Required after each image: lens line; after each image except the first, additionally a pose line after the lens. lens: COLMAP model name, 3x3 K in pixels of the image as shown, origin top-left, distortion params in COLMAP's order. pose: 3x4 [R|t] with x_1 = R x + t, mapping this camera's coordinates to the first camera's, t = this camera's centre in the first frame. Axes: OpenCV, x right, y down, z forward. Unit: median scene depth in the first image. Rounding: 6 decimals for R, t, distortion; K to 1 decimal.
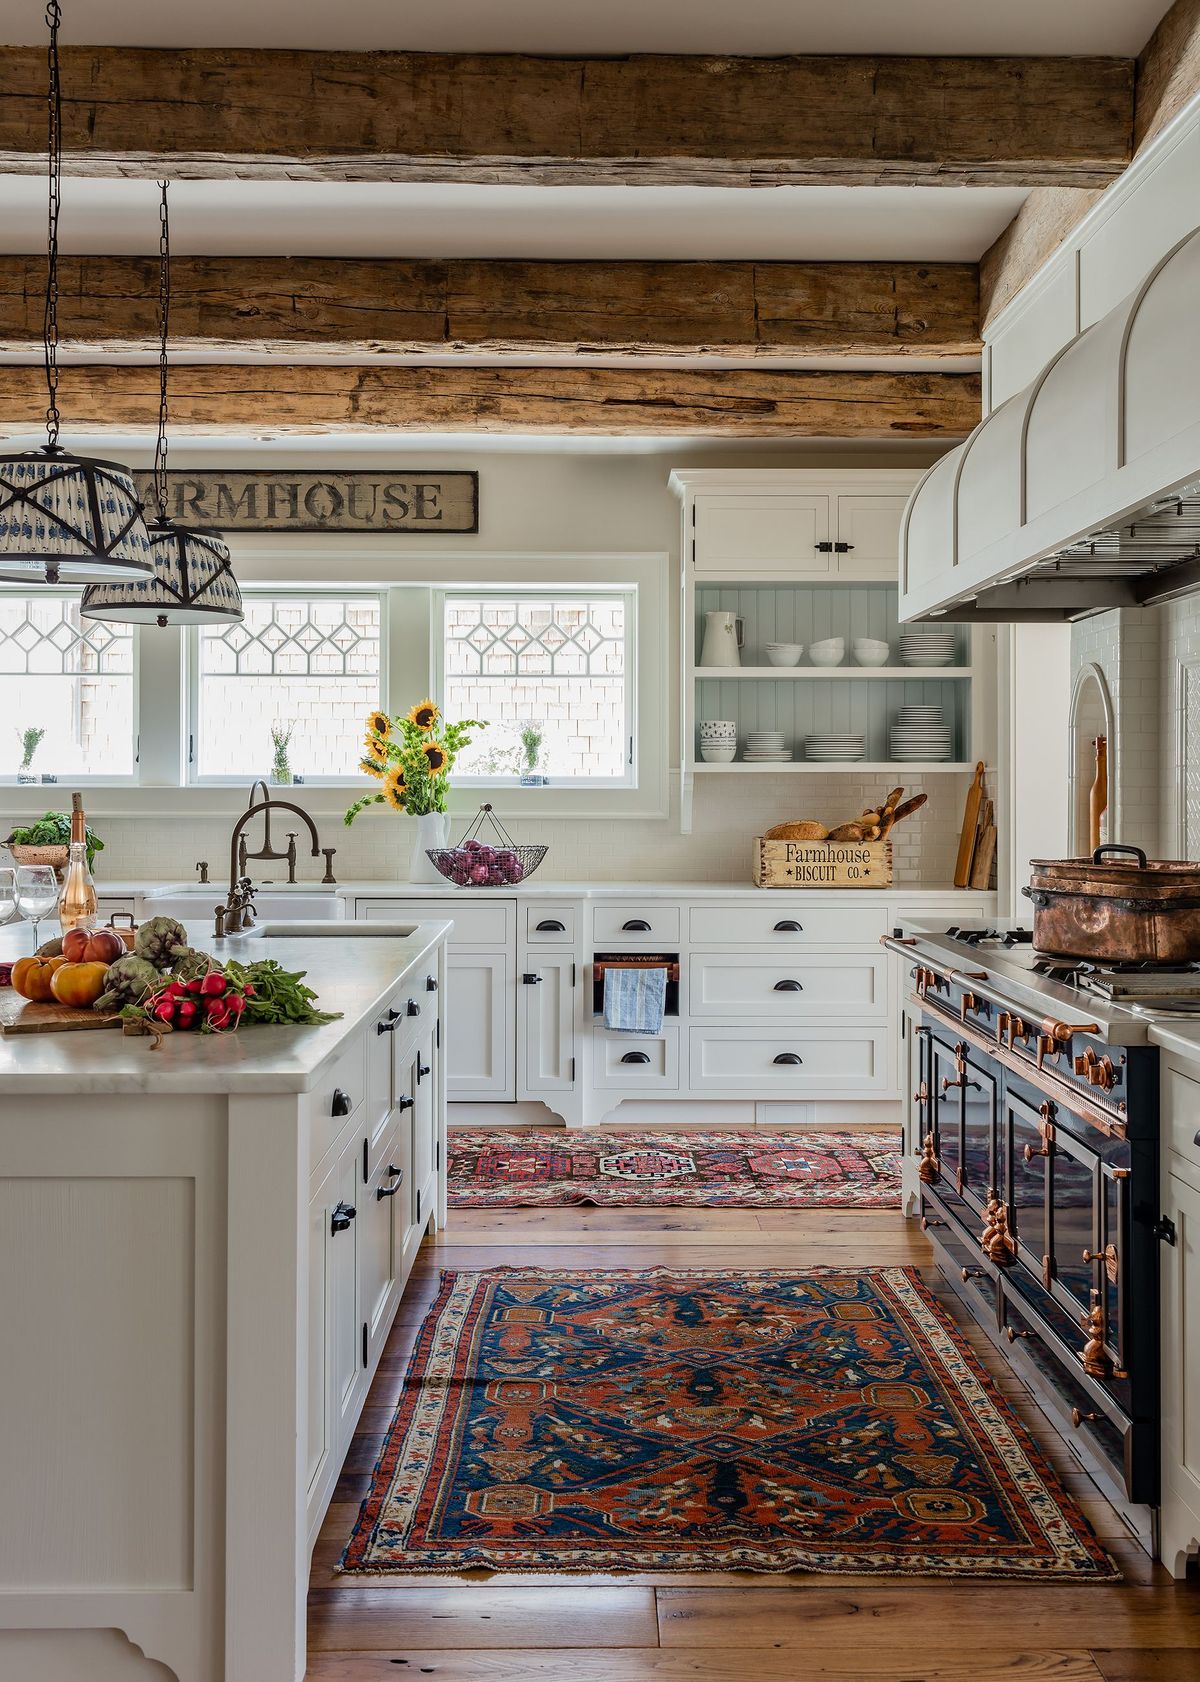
lens RADIAL K [[1743.6, 0, 598.9], [0, 1743.6, 811.8], [0, 0, 1]] dist [0.004532, 0.000000]
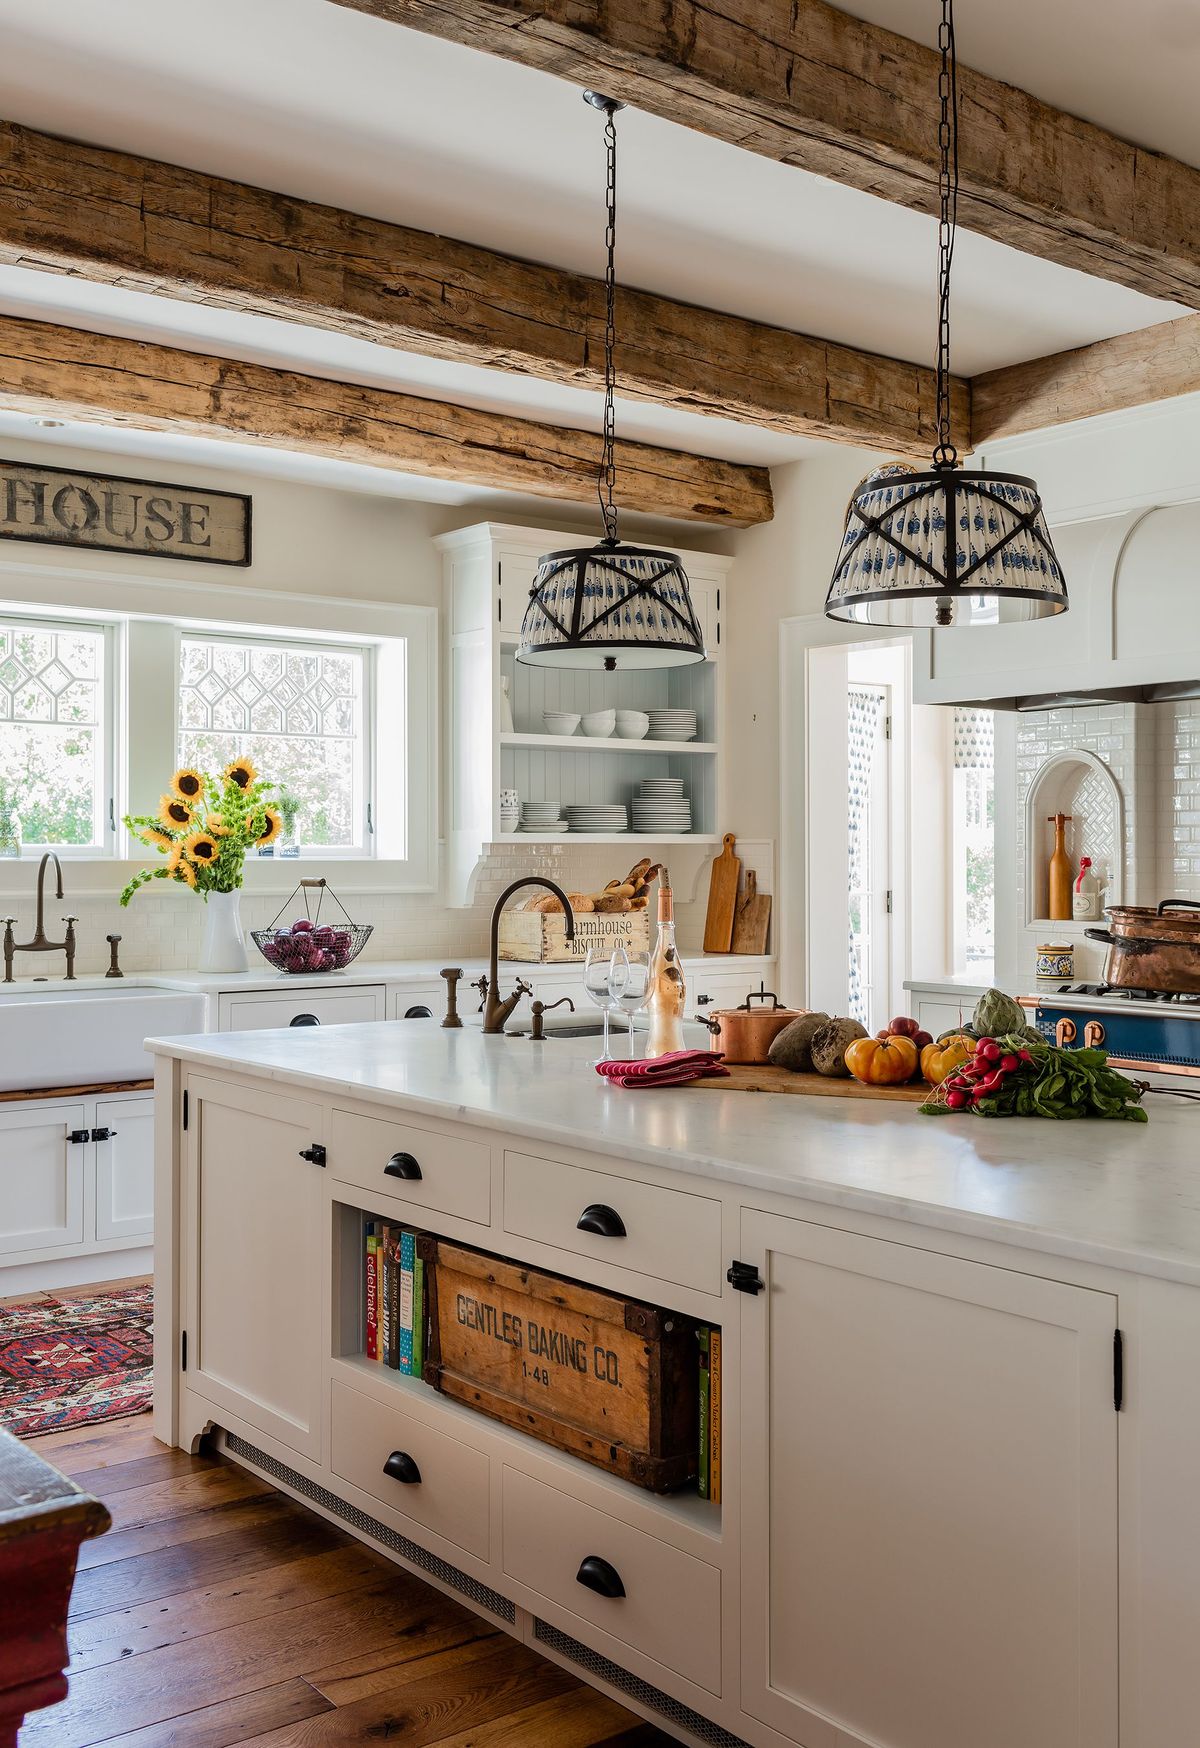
lens RADIAL K [[1749.1, 0, 599.7], [0, 1749.1, 867.2], [0, 0, 1]] dist [0.008719, 0.000000]
pose [[0.785342, -0.005516, 0.619037, -0.516599], [0.010630, 0.999933, -0.004575, -0.004831], [-0.618970, 0.010173, 0.785348, 0.228230]]
